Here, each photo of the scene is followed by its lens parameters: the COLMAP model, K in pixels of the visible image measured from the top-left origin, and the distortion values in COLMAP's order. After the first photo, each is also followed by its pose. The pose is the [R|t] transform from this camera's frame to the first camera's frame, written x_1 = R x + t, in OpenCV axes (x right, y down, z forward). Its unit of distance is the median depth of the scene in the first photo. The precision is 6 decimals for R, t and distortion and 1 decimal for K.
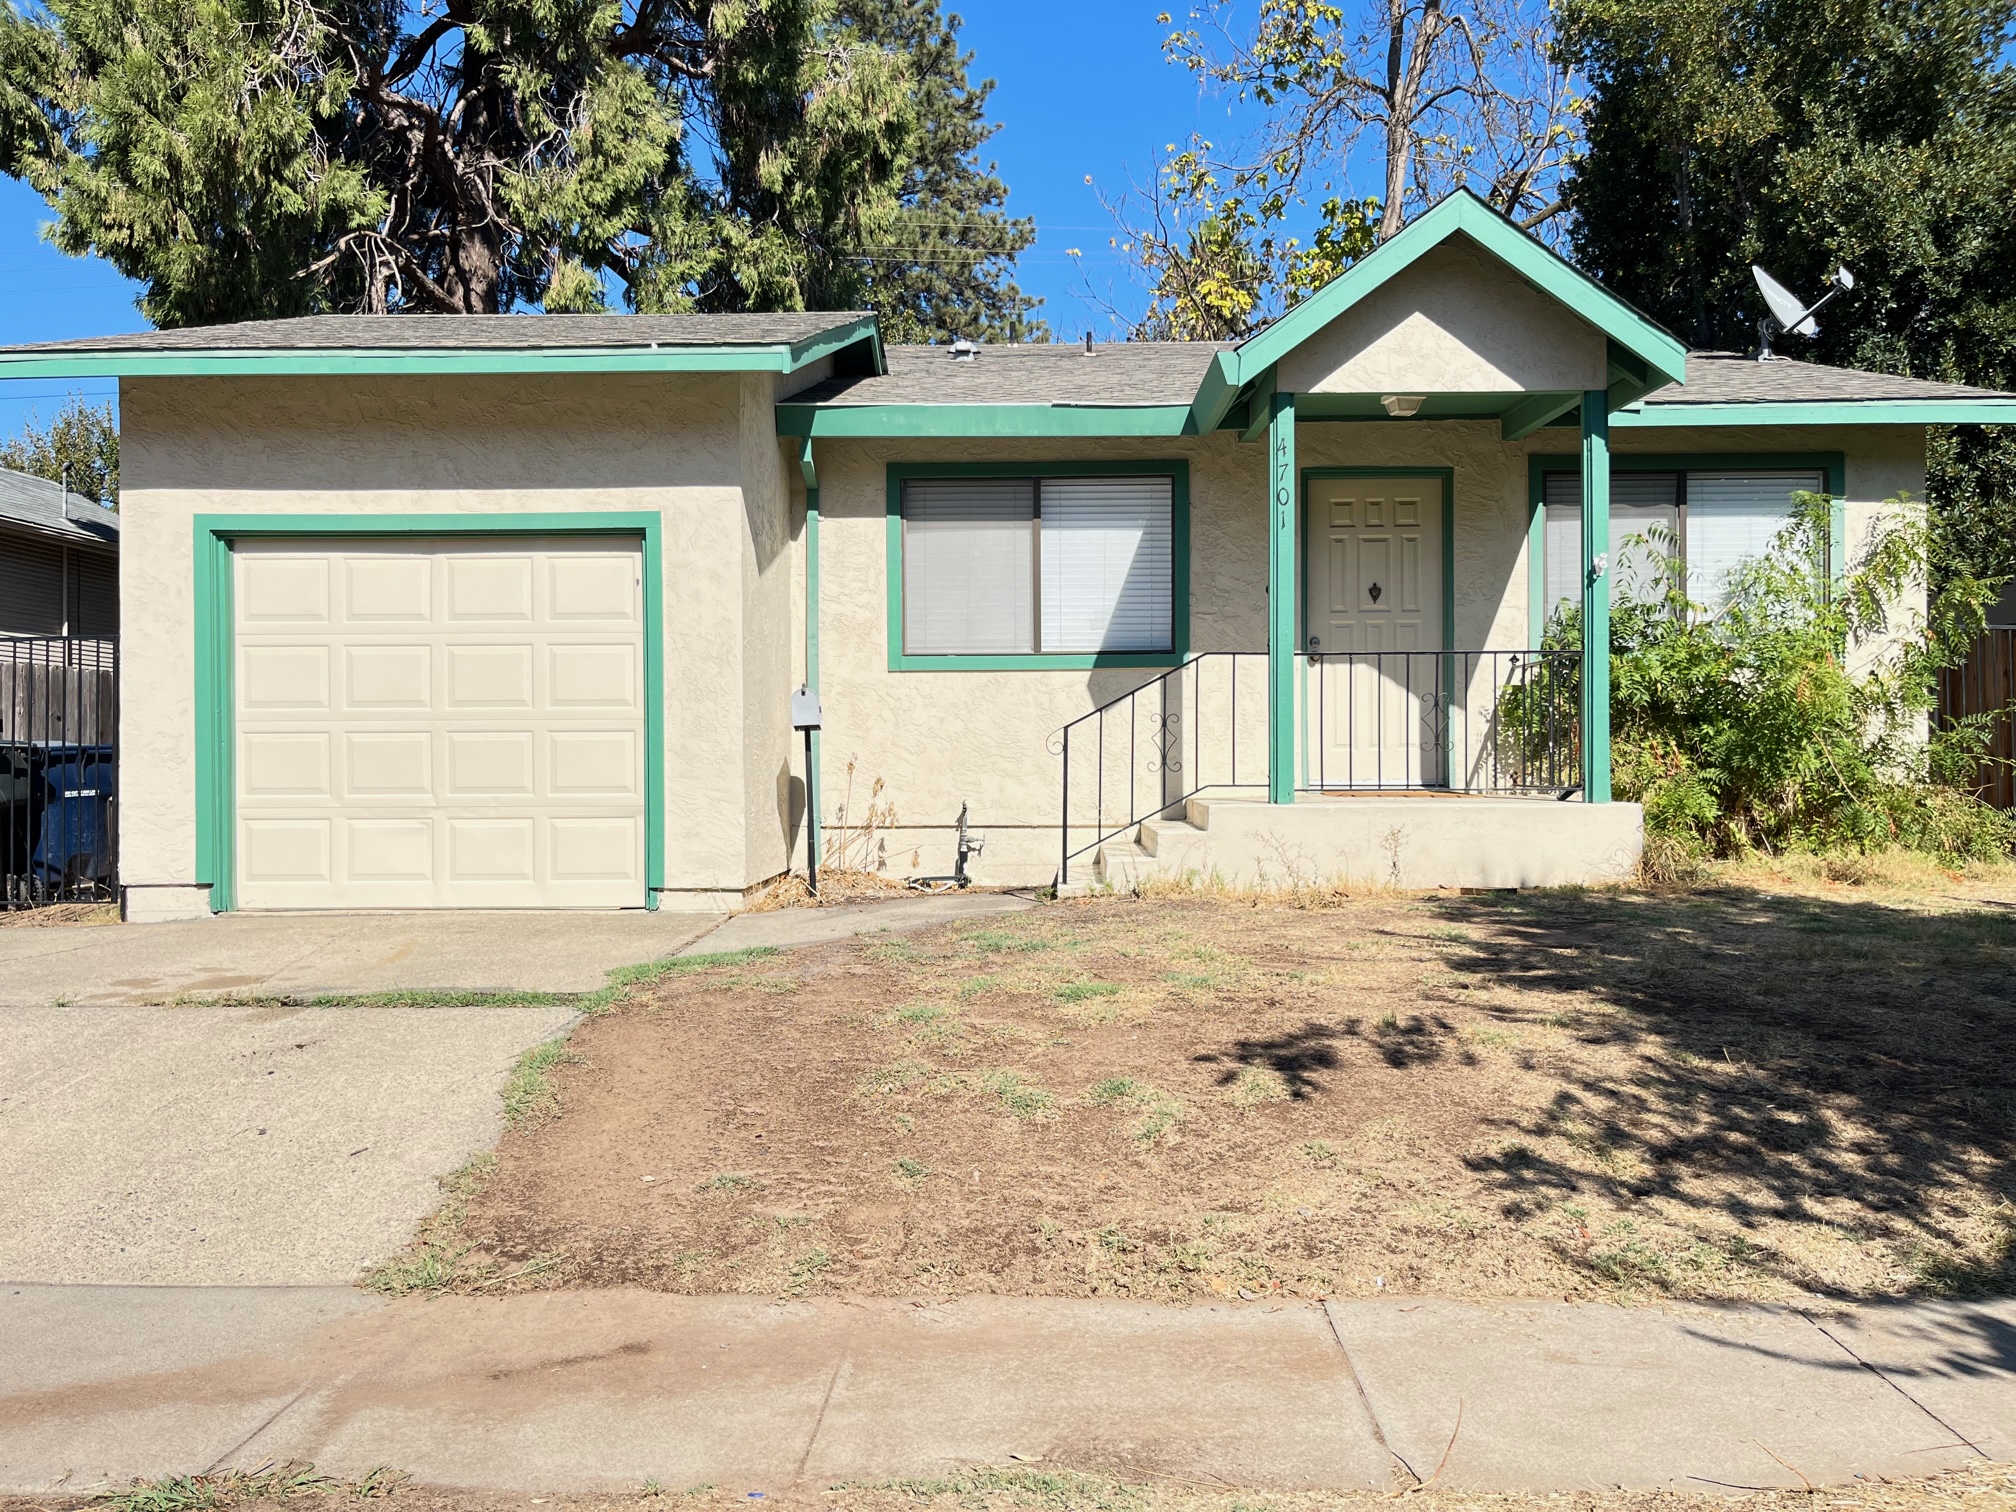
lens RADIAL K [[1531.1, 0, 1008.0], [0, 1531.1, 756.0], [0, 0, 1]] dist [0.079053, -0.109430]
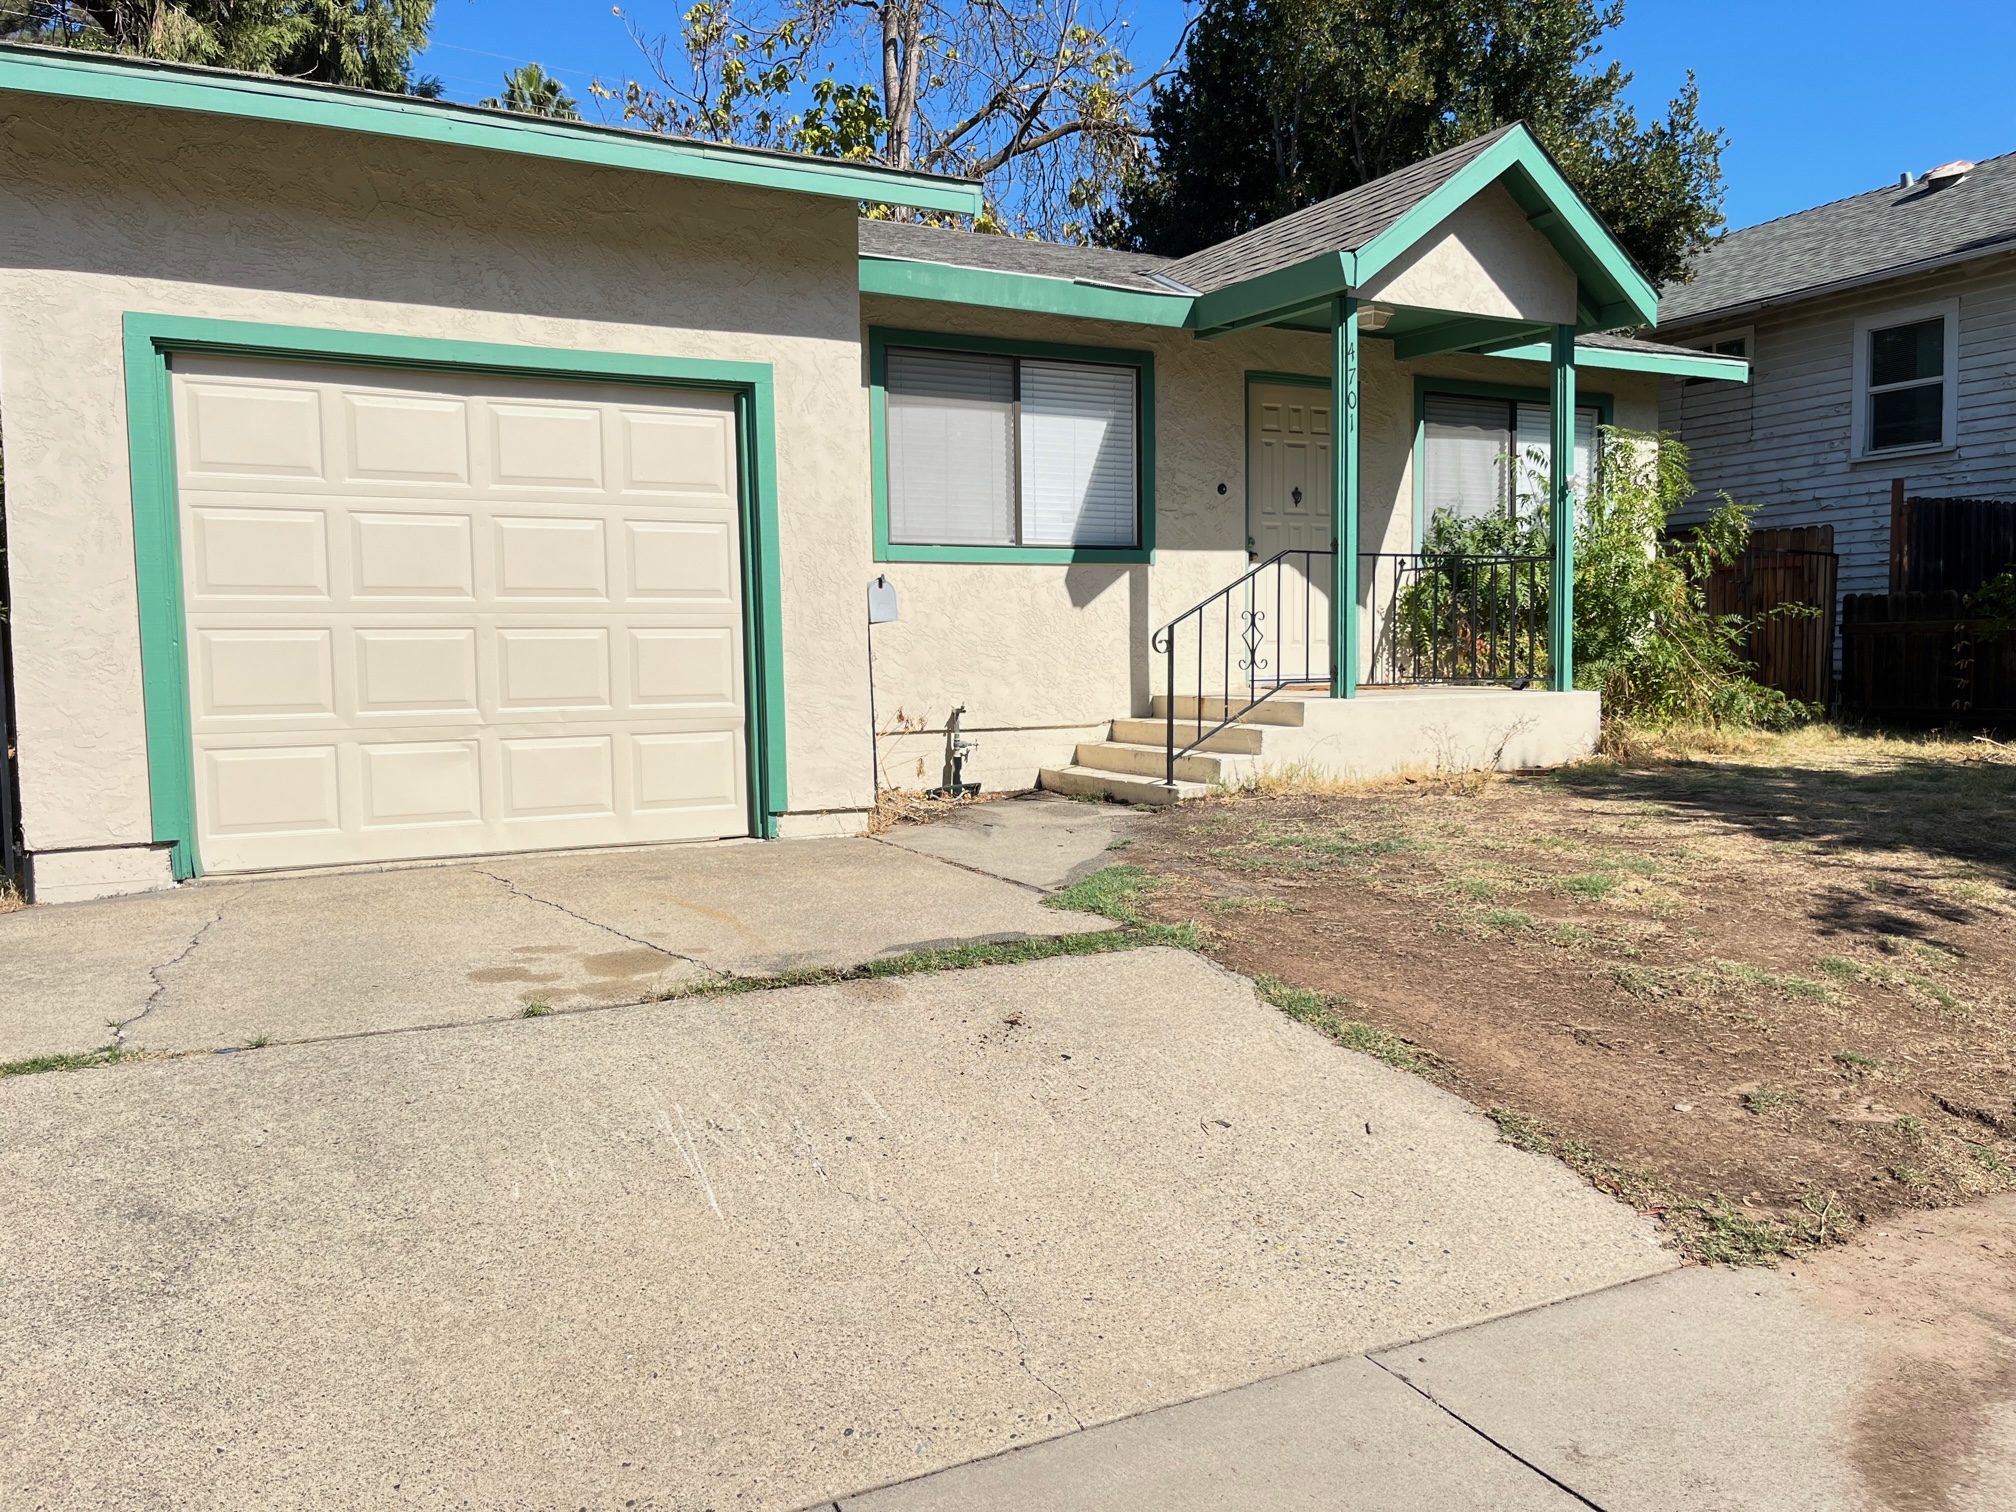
lens RADIAL K [[1525.8, 0, 1008.0], [0, 1525.8, 756.0], [0, 0, 1]] dist [0.059432, -0.077346]
pose [[0.874319, -0.039531, 0.483740, -0.513681], [0.006129, 0.997497, 0.070437, -0.004309], [-0.485314, -0.058620, 0.872373, 0.194332]]
